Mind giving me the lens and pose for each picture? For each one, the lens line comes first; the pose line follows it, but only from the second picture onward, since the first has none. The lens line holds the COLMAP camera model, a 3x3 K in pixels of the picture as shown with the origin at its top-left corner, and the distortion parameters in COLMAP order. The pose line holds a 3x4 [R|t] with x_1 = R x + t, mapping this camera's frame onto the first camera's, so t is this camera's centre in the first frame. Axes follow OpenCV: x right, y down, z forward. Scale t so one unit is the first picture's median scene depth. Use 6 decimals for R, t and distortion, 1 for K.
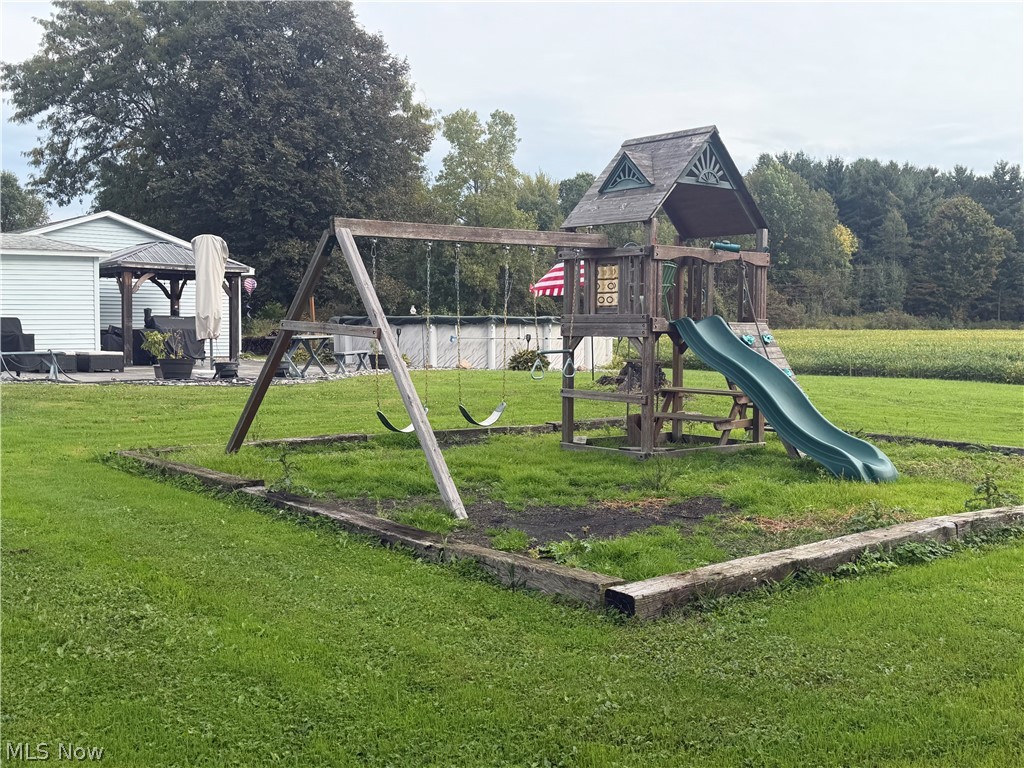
lens RADIAL K [[1158.3, 0, 526.6], [0, 1158.3, 354.8], [0, 0, 1]] dist [0.039193, 0.000000]
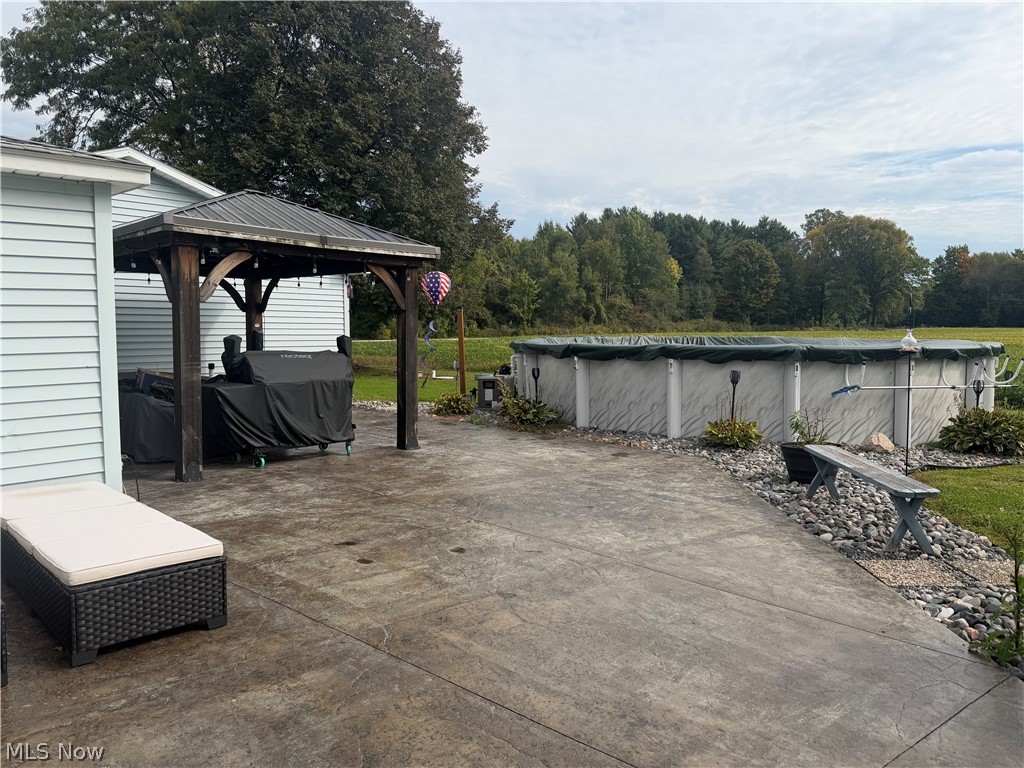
lens RADIAL K [[732.5, 0, 509.4], [0, 732.5, 384.7], [0, 0, 1]] dist [0.083266, -0.084699]
pose [[0.991345, -0.010739, 0.130839, -0.047032], [0.003577, 0.998488, 0.054845, -0.006521], [-0.131230, -0.053902, 0.989885, 0.128333]]
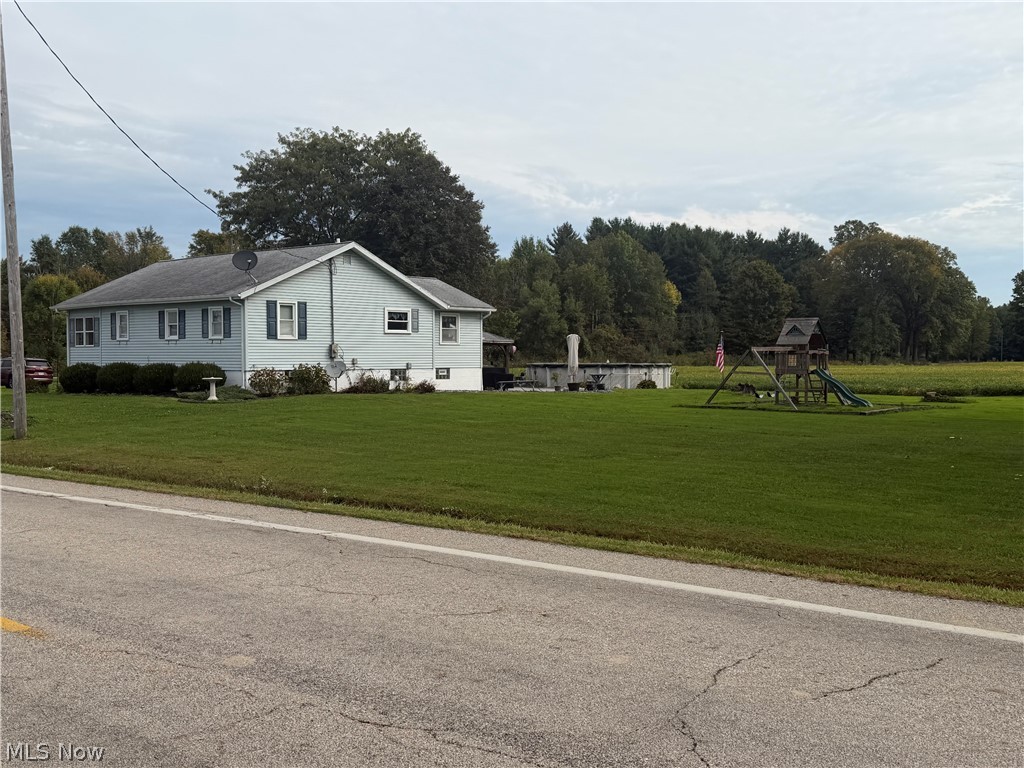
lens RADIAL K [[1158.3, 0, 512.2], [0, 1158.3, 383.7], [0, 0, 1]] dist [0.039193, 0.000000]
pose [[0.984537, -0.004666, 0.175116, -0.113204], [0.005497, 0.999976, -0.004259, 0.002059], [-0.175092, 0.005156, 0.984539, -0.194125]]
